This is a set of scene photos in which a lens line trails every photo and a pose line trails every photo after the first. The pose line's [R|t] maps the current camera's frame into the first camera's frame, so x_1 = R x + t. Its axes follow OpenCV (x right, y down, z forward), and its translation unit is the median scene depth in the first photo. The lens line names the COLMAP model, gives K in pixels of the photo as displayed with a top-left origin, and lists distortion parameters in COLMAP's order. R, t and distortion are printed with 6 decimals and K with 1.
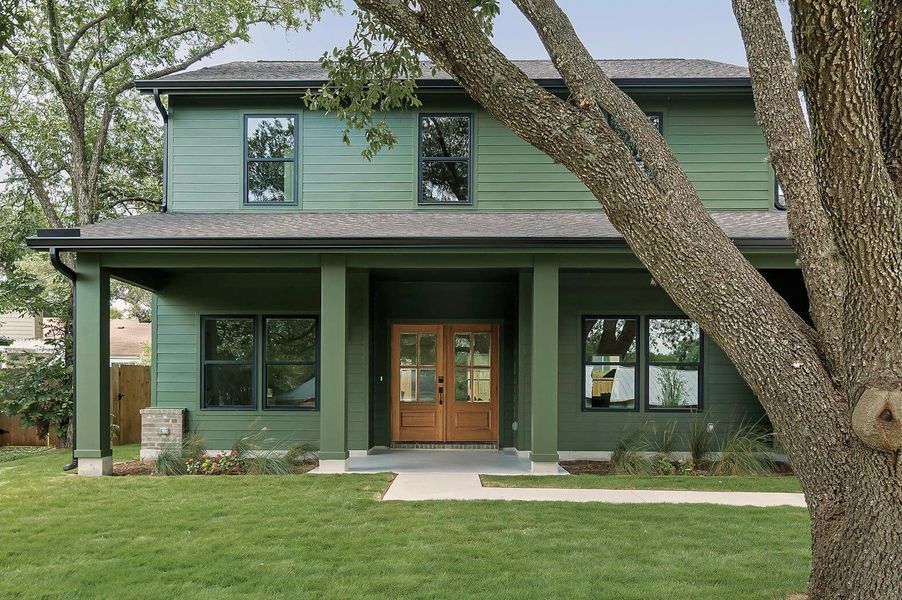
lens RADIAL K [[449.2, 0, 452.9], [0, 449.2, 310.1], [0, 0, 1]] dist [0.001702, 0.000328]
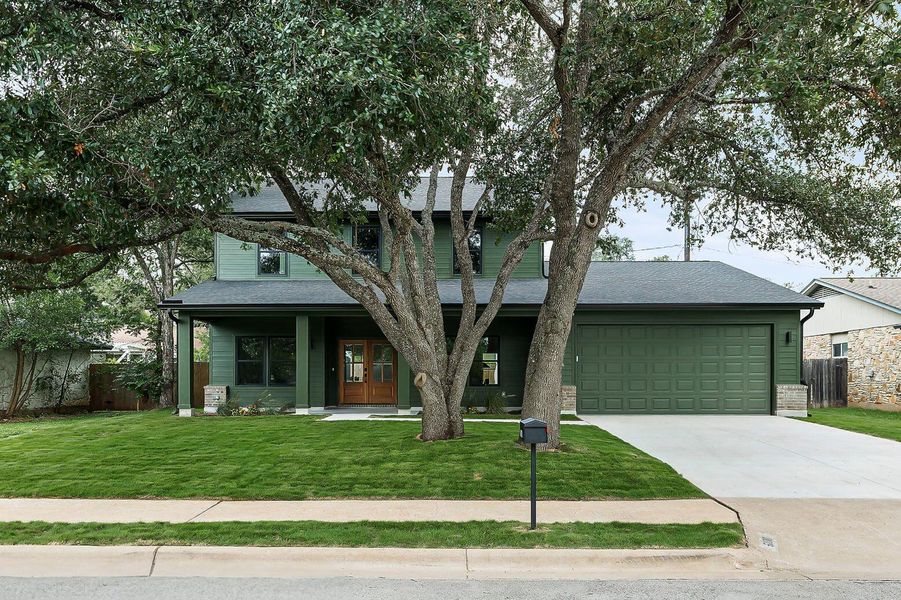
lens RADIAL K [[420.9, 0, 455.2], [0, 420.9, 301.4], [0, 0, 1]] dist [0.000283, 0.000051]
pose [[0.999880, -0.002615, 0.015277, 0.348854], [0.002691, 0.999984, -0.004986, -0.128330], [-0.015264, 0.005026, 0.999871, -0.815602]]
